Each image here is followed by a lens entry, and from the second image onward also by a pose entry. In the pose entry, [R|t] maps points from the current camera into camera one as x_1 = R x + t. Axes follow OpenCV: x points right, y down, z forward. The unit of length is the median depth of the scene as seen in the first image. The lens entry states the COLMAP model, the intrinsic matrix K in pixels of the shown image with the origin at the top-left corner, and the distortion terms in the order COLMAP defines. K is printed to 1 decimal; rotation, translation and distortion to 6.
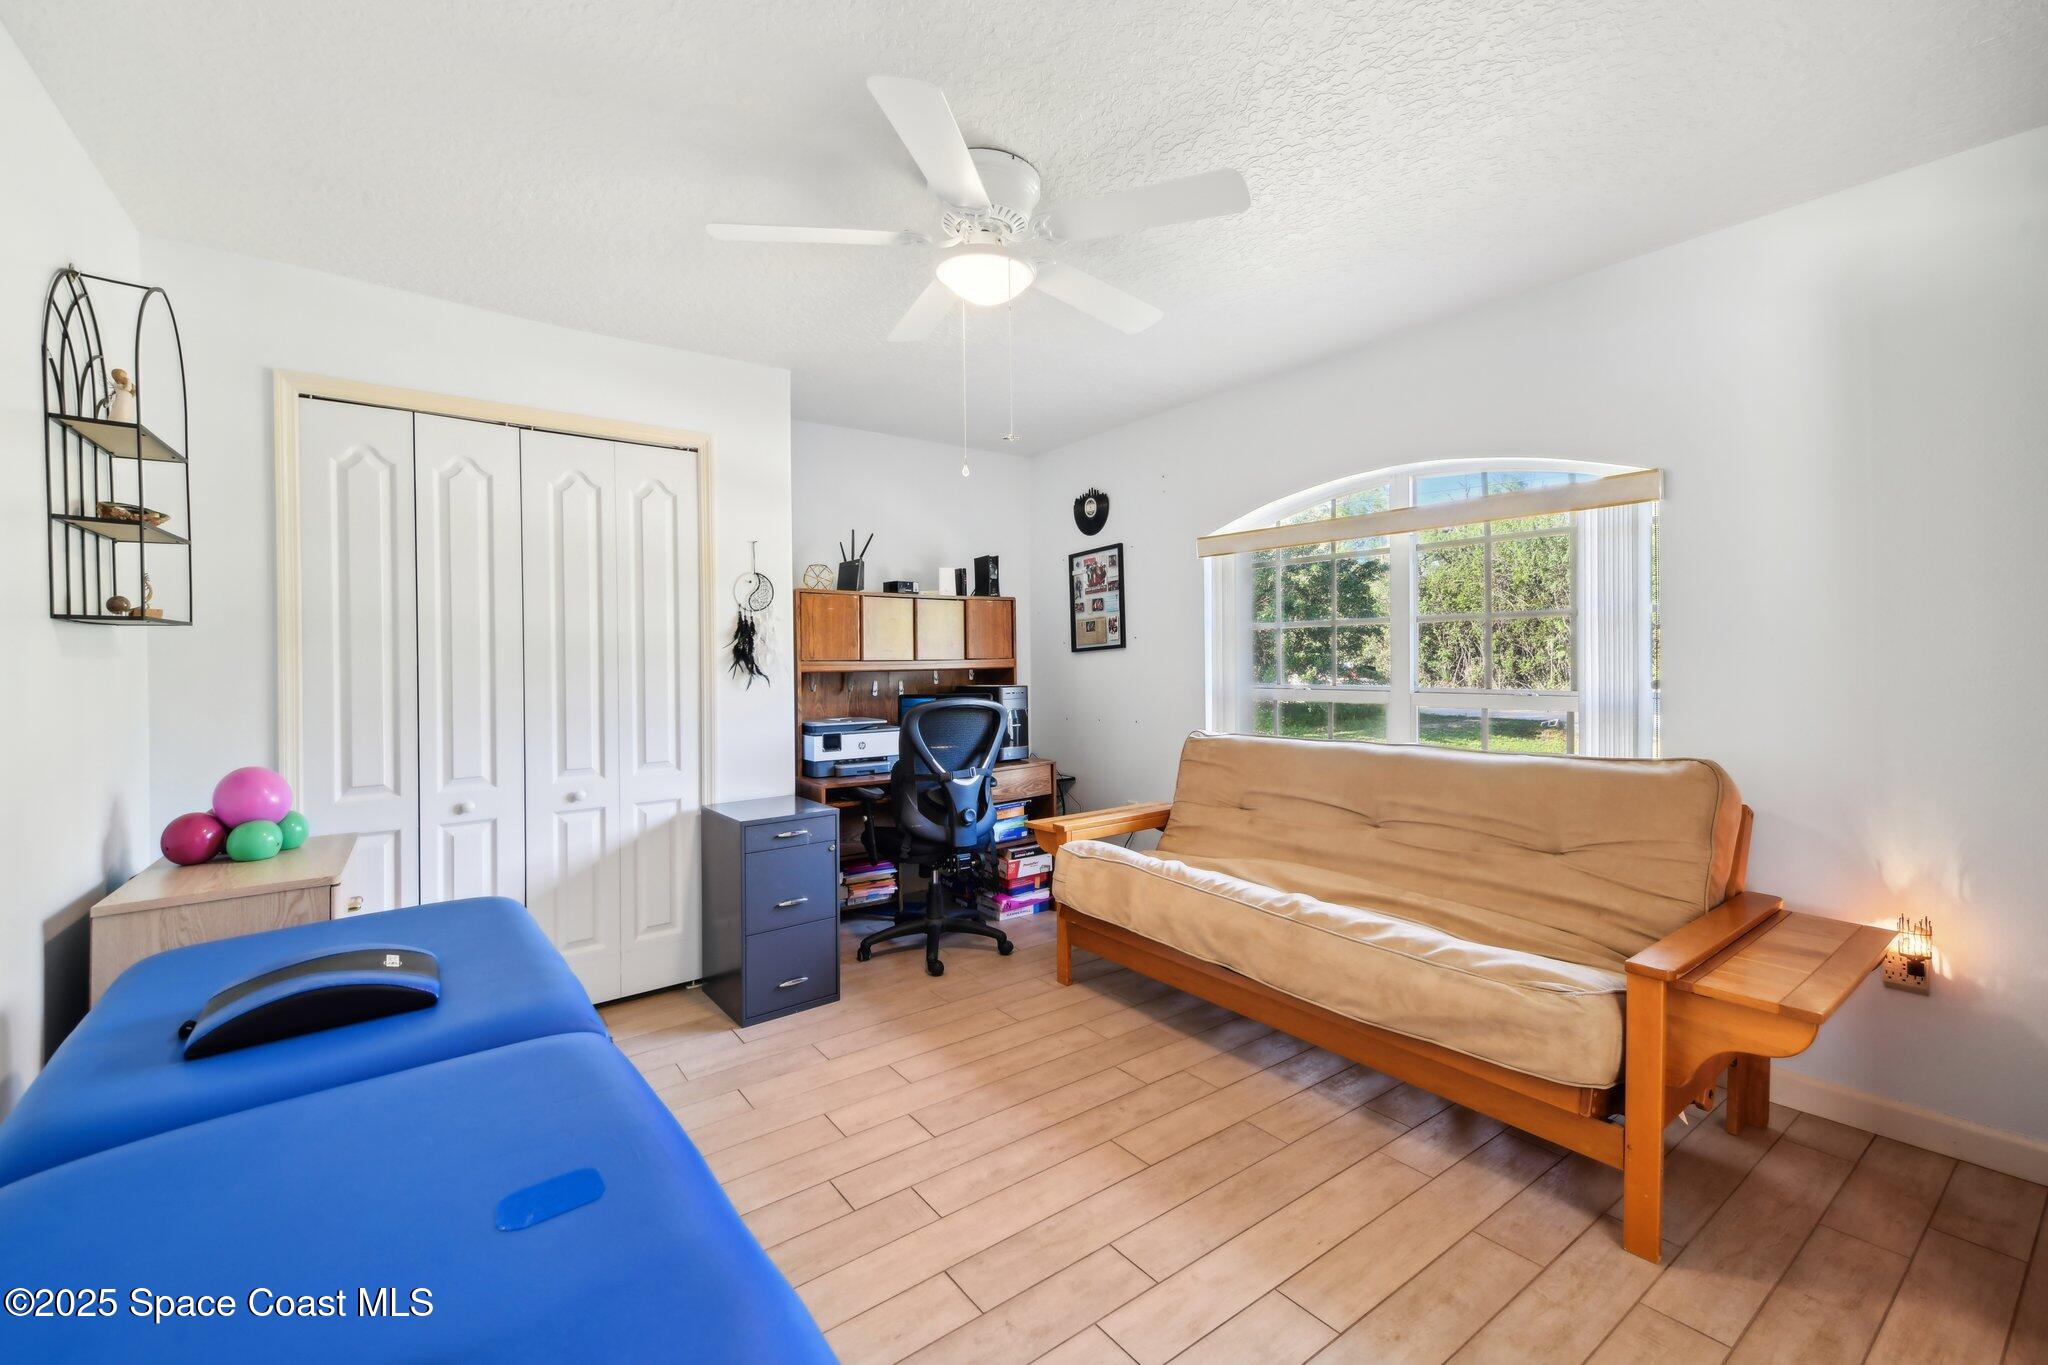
lens RADIAL K [[881.8, 0, 1078.2], [0, 881.8, 660.5], [0, 0, 1]] dist [0.002488, 0.000566]
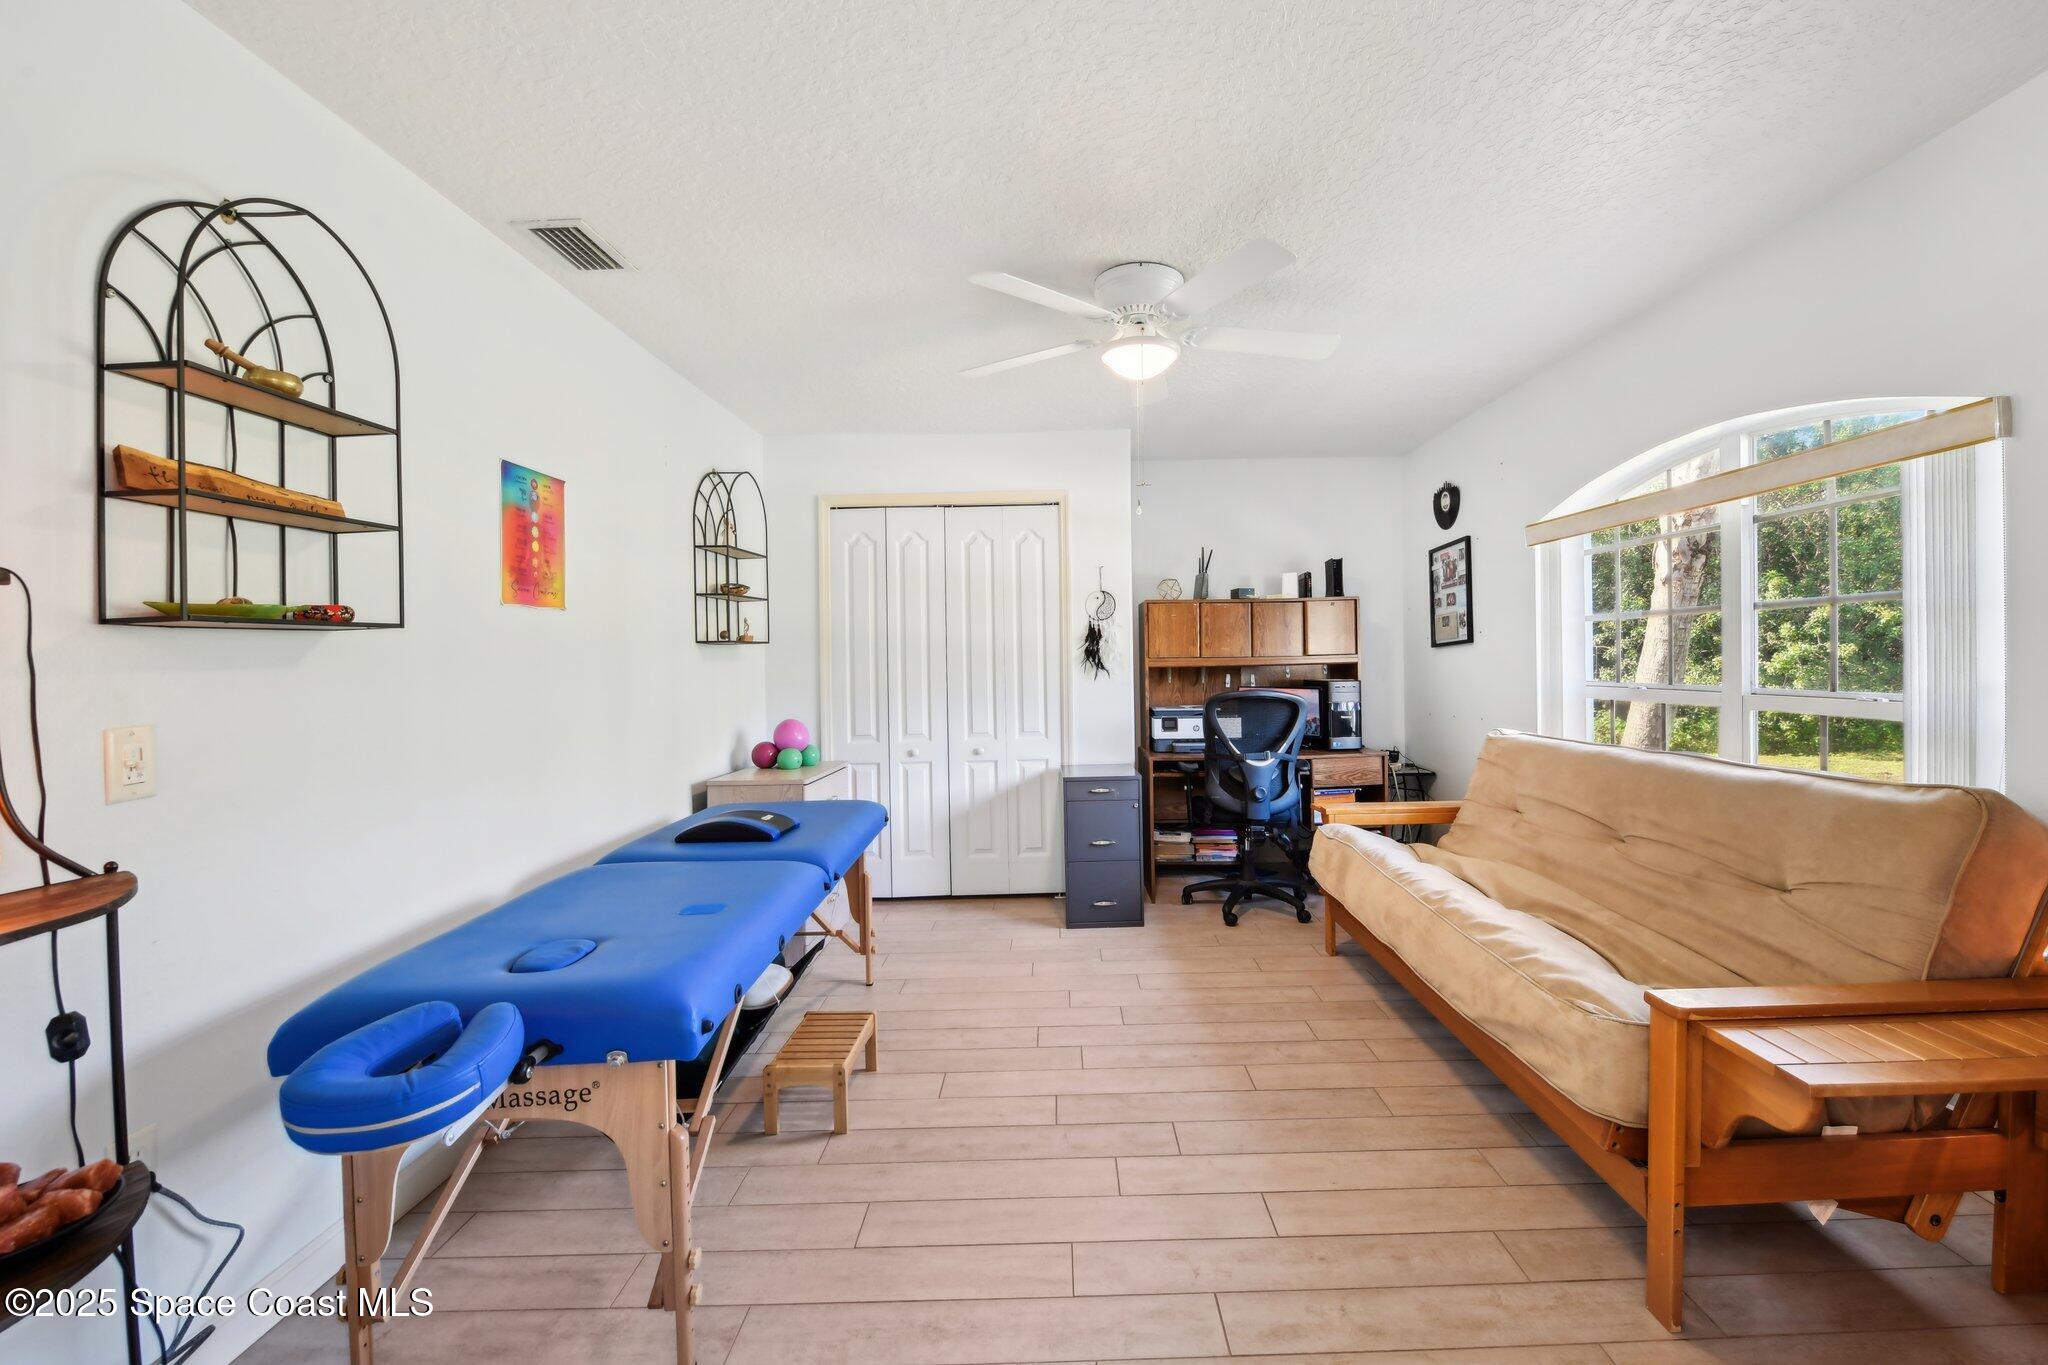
lens RADIAL K [[831.9, 0, 1041.9], [0, 831.9, 661.4], [0, 0, 1]] dist [-0.013780, -0.001157]
pose [[0.784459, -0.002415, -0.620176, 0.348922], [0.007852, 0.999951, 0.006037, -0.004053], [0.620131, -0.009605, 0.784440, -0.022571]]
